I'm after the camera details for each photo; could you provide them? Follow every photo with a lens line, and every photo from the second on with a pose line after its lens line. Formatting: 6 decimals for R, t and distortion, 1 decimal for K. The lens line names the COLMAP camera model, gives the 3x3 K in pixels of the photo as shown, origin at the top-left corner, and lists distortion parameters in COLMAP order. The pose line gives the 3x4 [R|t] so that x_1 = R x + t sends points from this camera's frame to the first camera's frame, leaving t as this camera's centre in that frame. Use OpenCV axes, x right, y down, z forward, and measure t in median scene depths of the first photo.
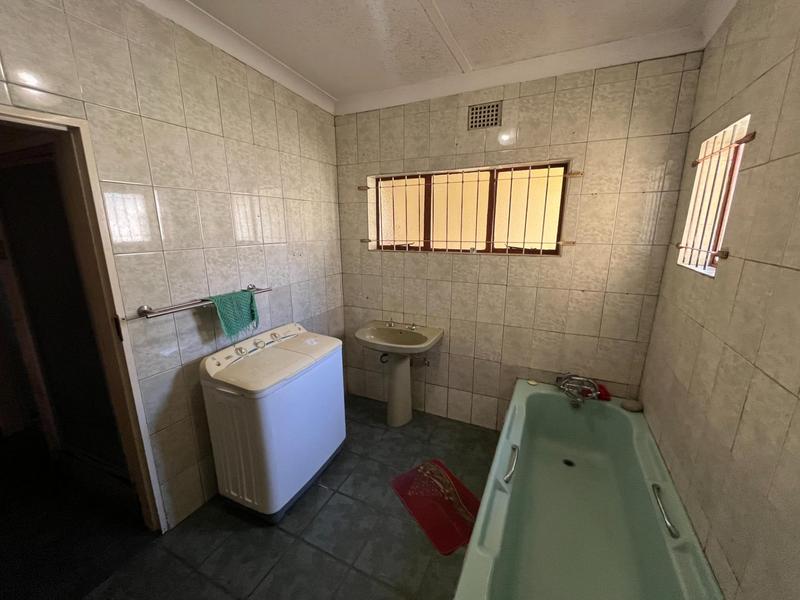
lens RADIAL K [[322.2, 0, 399.6], [0, 322.2, 299.3], [0, 0, 1]] dist [-0.005077, 0.000532]
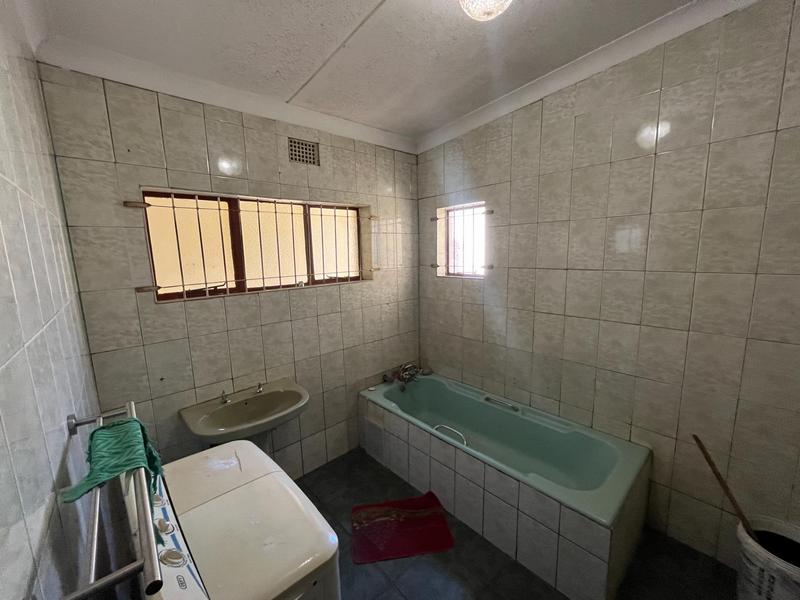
lens RADIAL K [[322.2, 0, 396.0], [0, 322.2, 300.7], [0, 0, 1]] dist [-0.005077, 0.000532]
pose [[0.376356, -0.145291, 0.915012, -0.576494], [0.238450, 0.969546, 0.055872, -0.095609], [-0.895264, 0.197157, 0.399539, 0.395229]]
